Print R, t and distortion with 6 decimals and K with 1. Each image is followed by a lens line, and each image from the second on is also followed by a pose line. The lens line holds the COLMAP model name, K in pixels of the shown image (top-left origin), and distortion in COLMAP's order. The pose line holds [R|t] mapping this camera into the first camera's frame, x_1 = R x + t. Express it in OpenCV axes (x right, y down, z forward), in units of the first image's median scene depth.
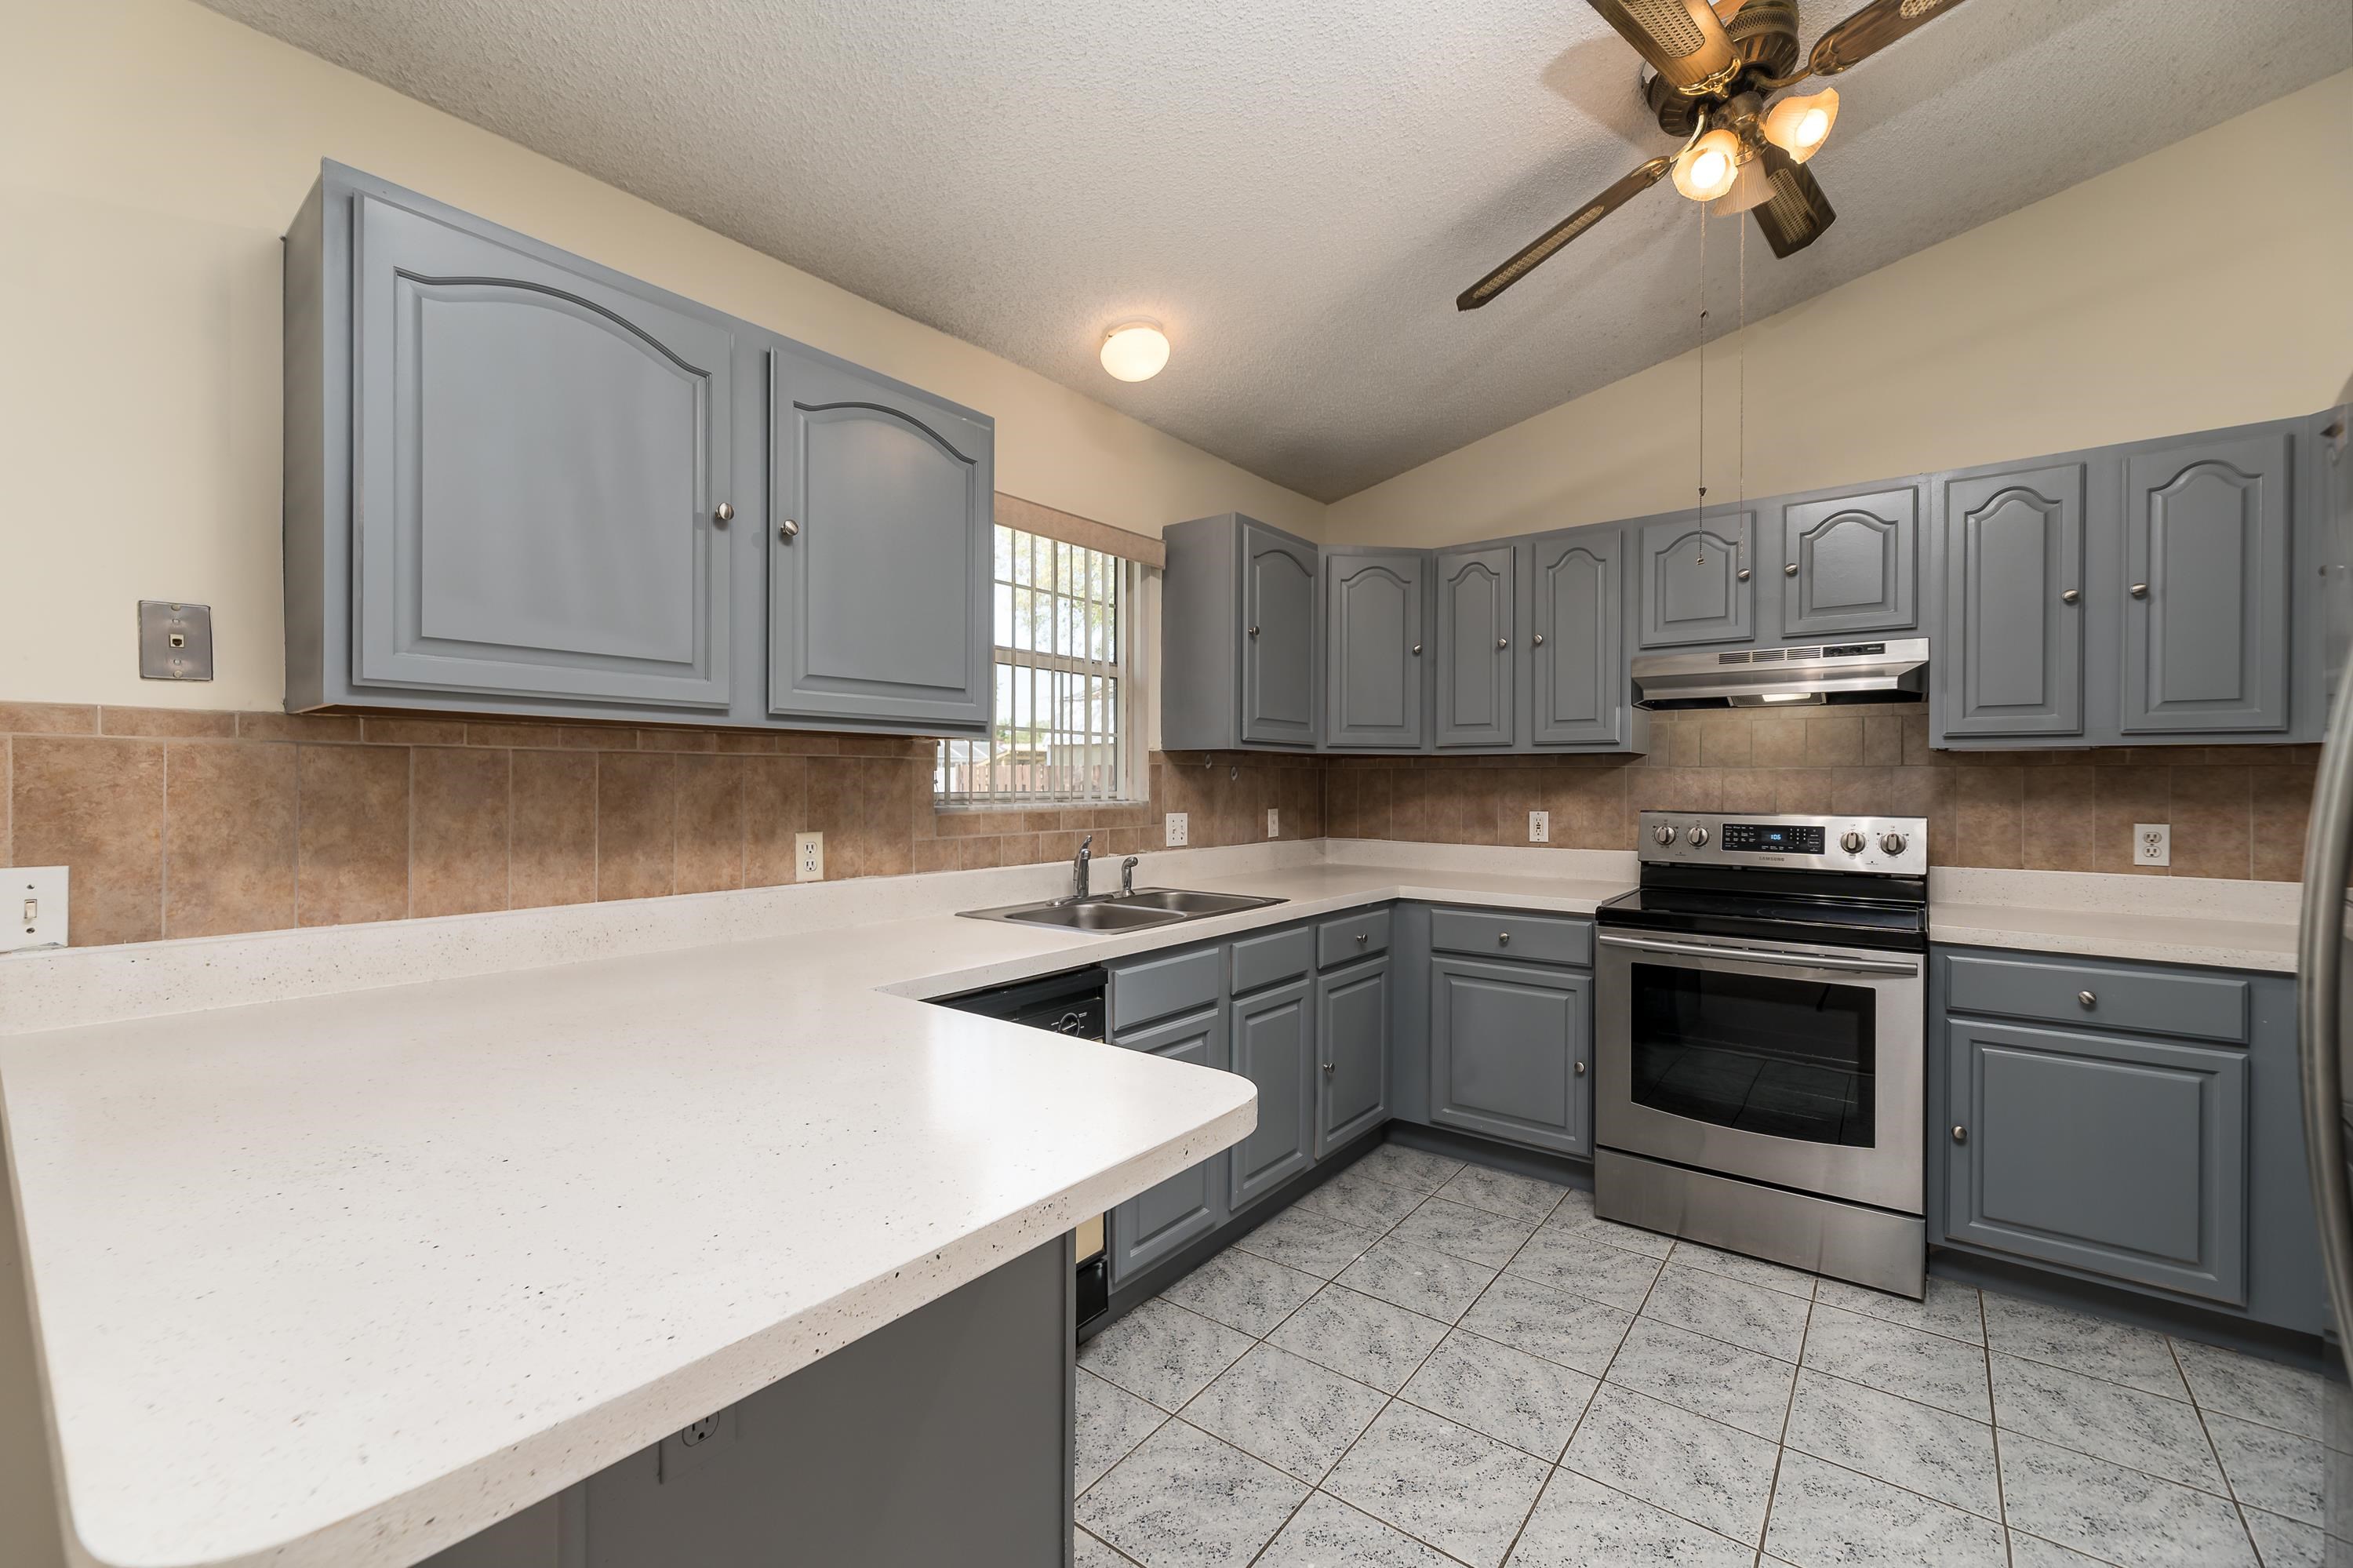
lens RADIAL K [[963.7, 0, 1169.6], [0, 963.7, 779.2], [0, 0, 1]] dist [-0.000628, 0.000560]
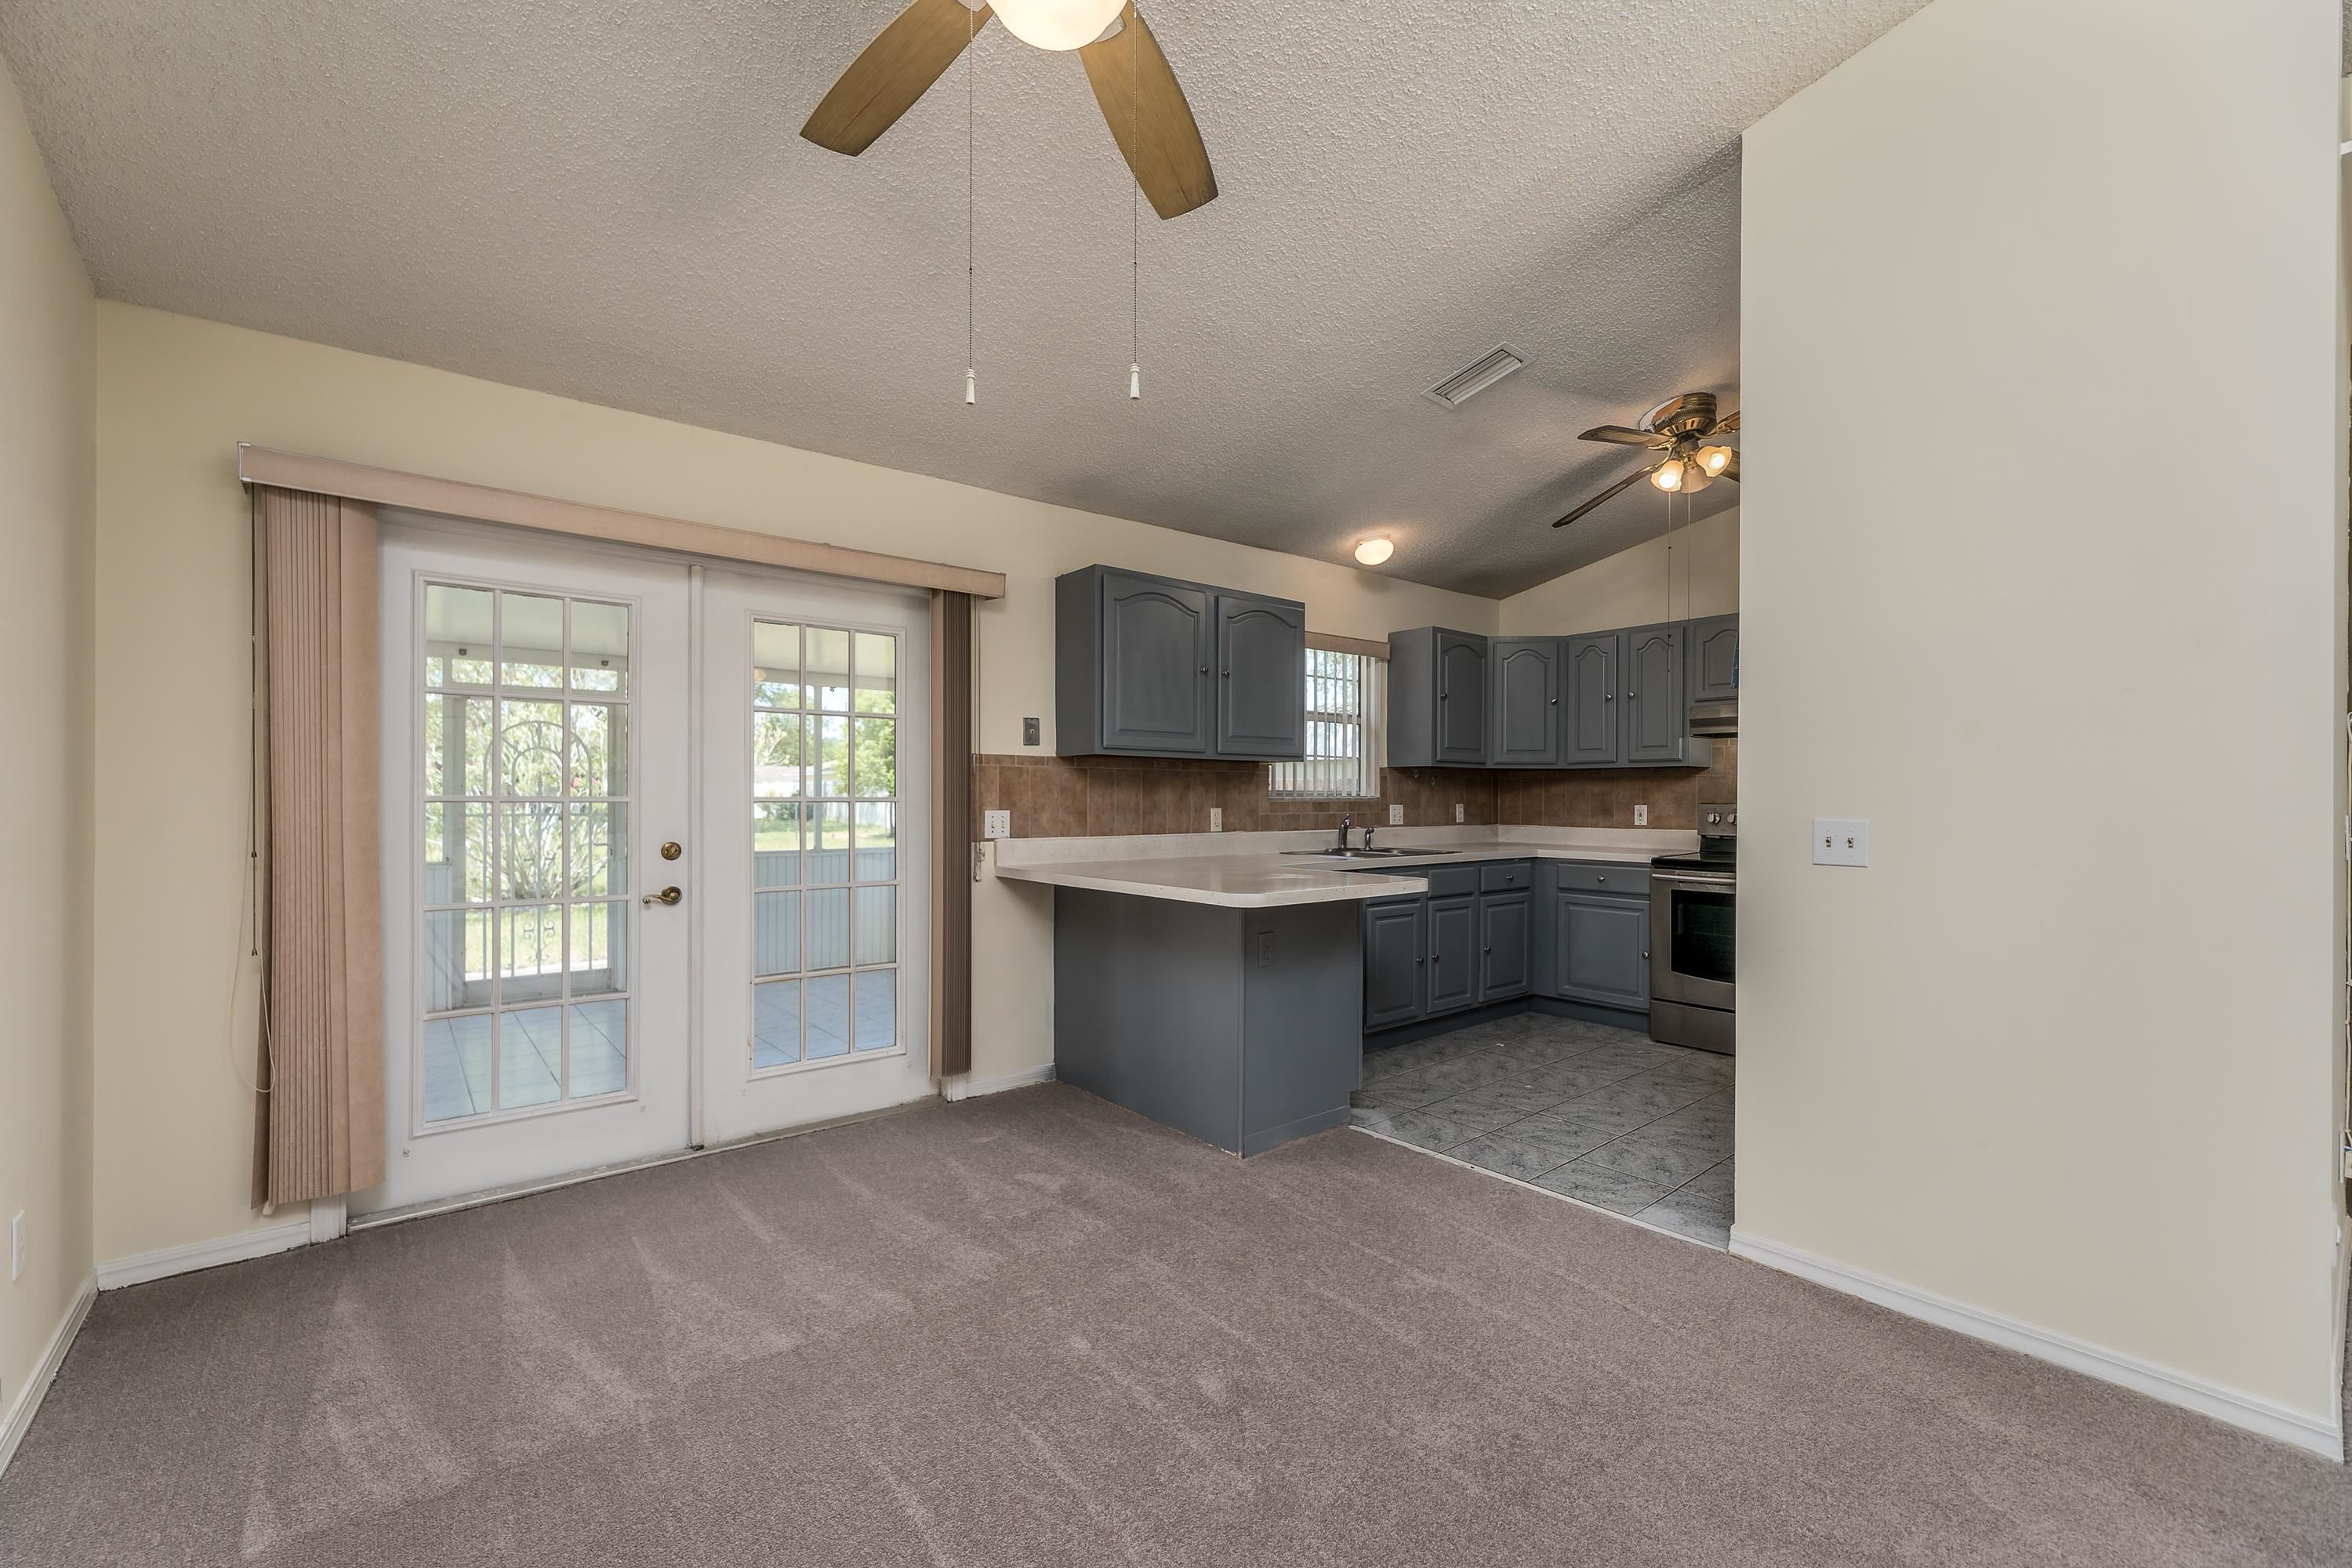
lens RADIAL K [[963.3, 0, 1163.7], [0, 963.3, 794.8], [0, 0, 1]] dist [-0.000628, 0.000560]
pose [[0.975234, -0.000757, -0.221175, -0.021096], [0.000886, 0.999999, 0.000482, 0.021704], [0.221175, -0.000666, 0.975234, -0.900480]]
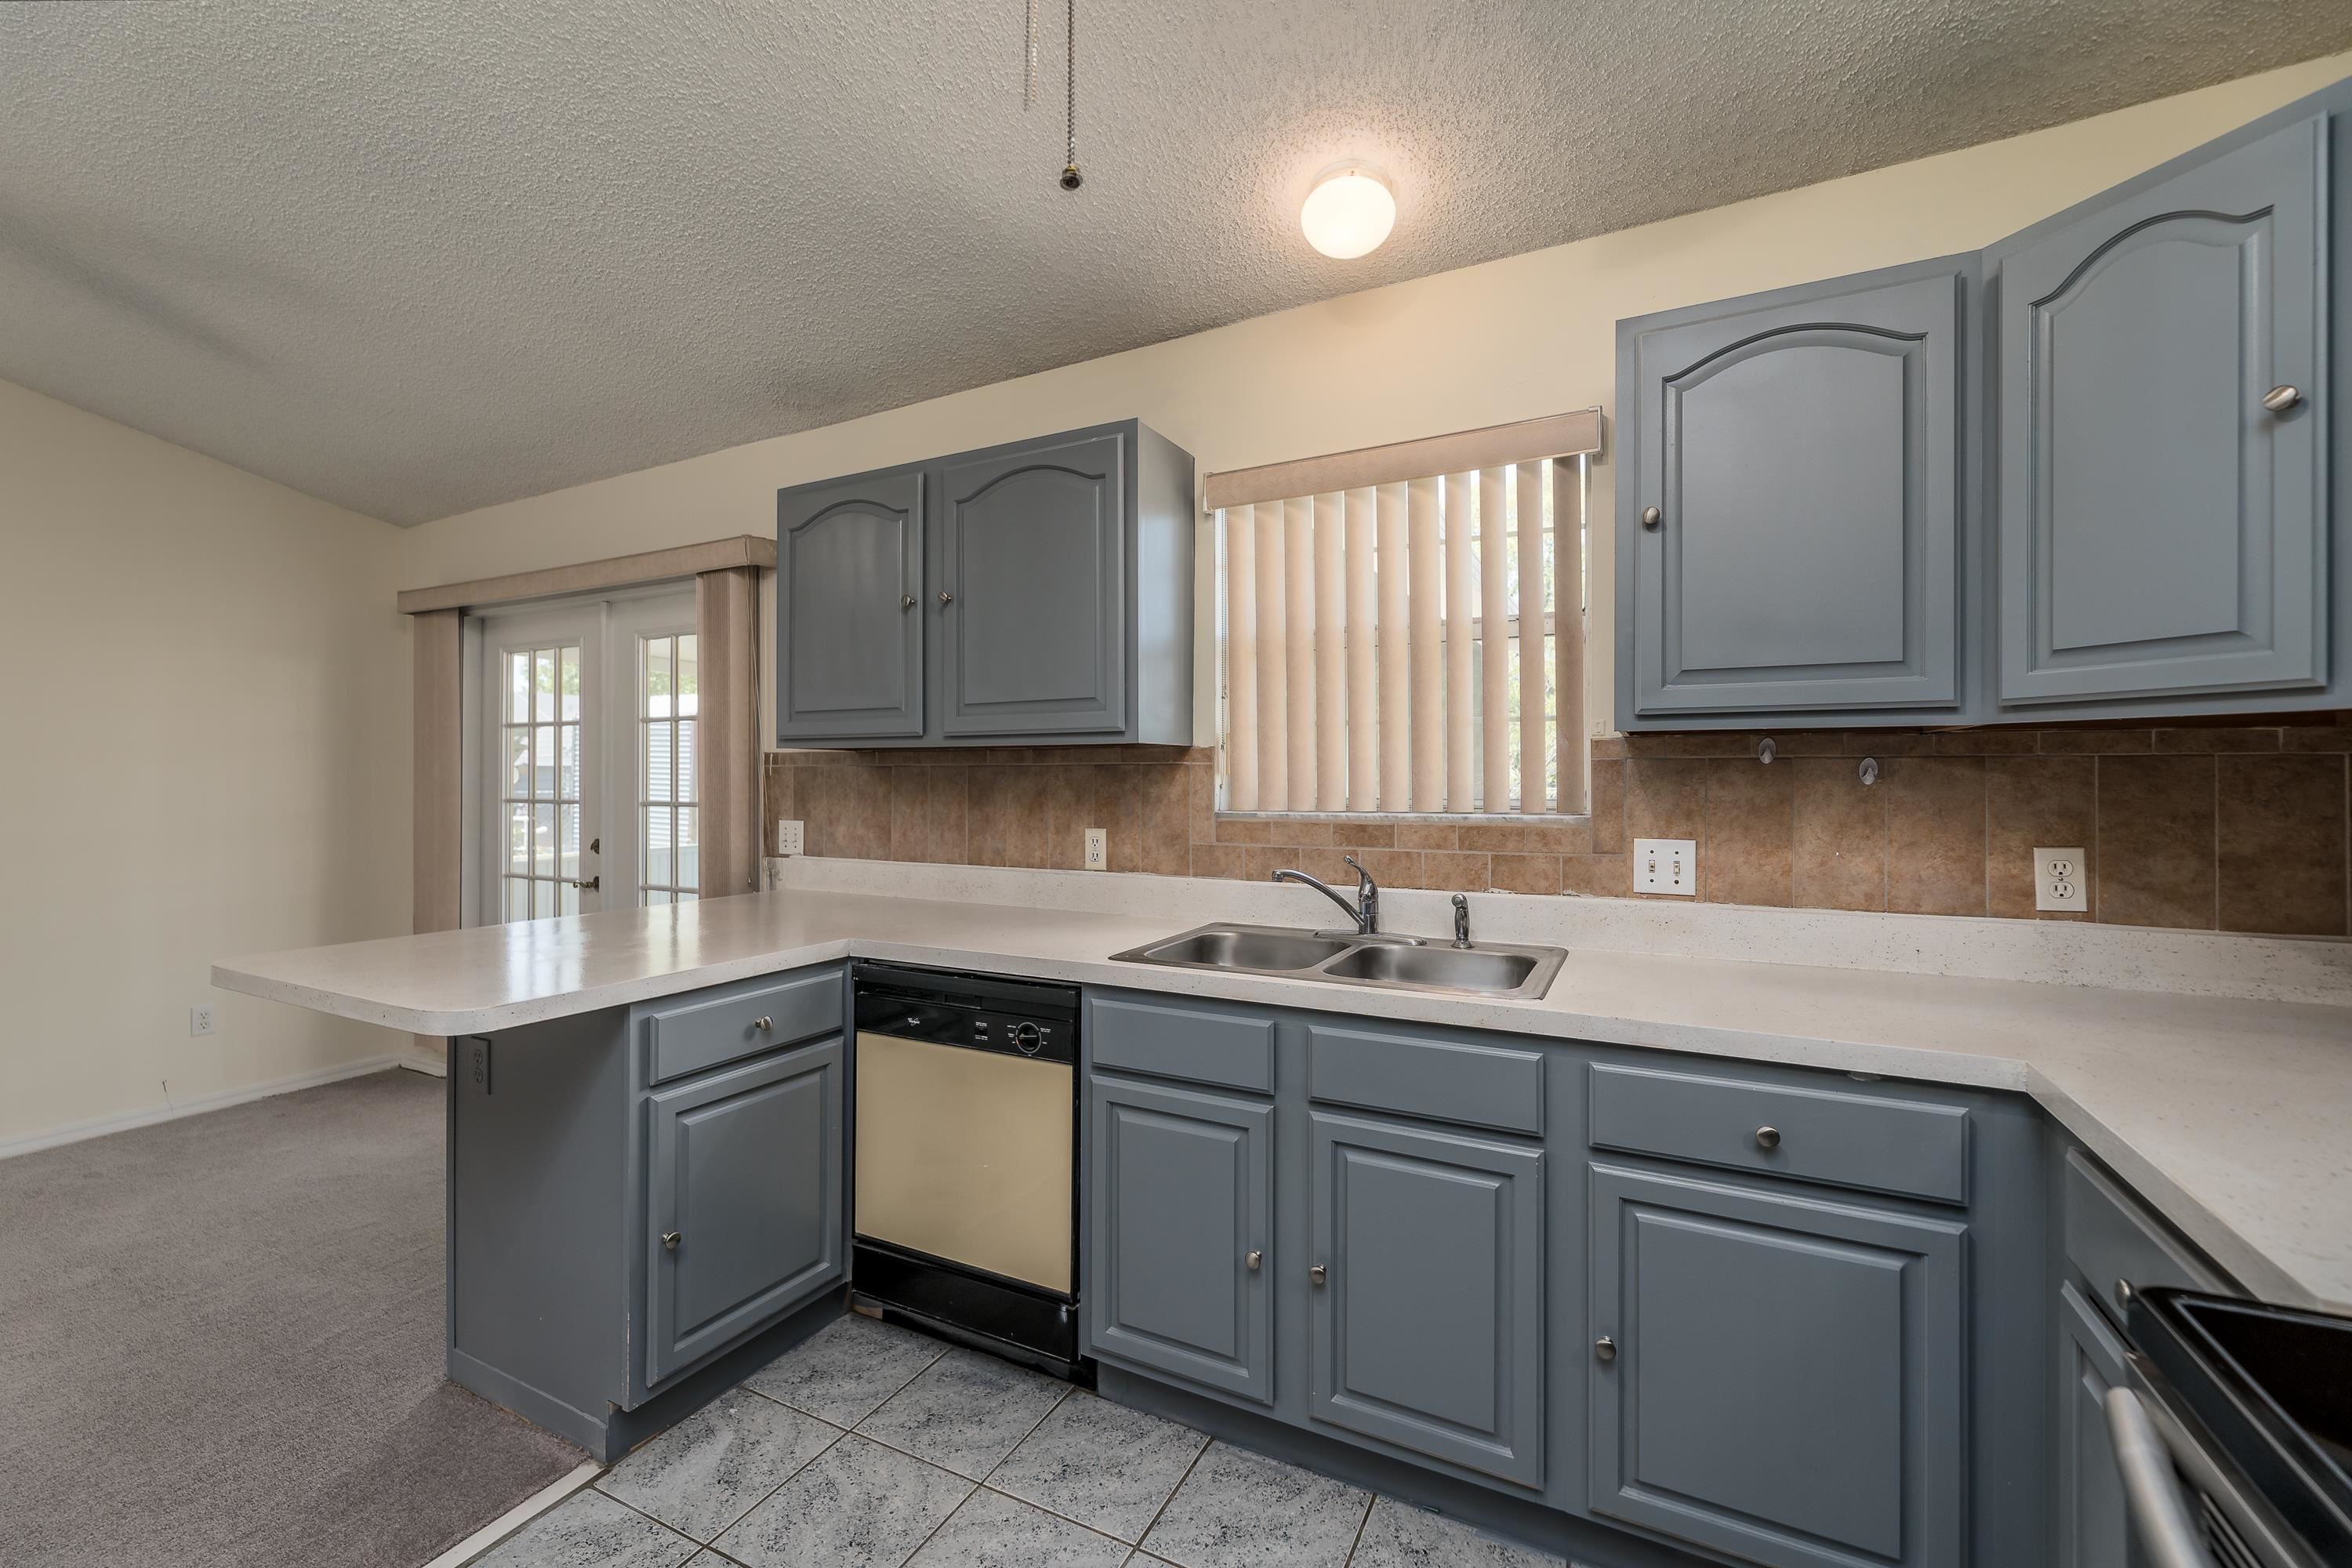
lens RADIAL K [[963.3, 0, 1170.6], [0, 963.3, 768.4], [0, 0, 1]] dist [-0.000628, 0.000560]
pose [[0.186333, -0.007367, -0.982459, 0.694425], [0.006611, 0.999959, -0.006244, -0.009464], [0.982464, -0.005332, 0.186374, 0.744991]]
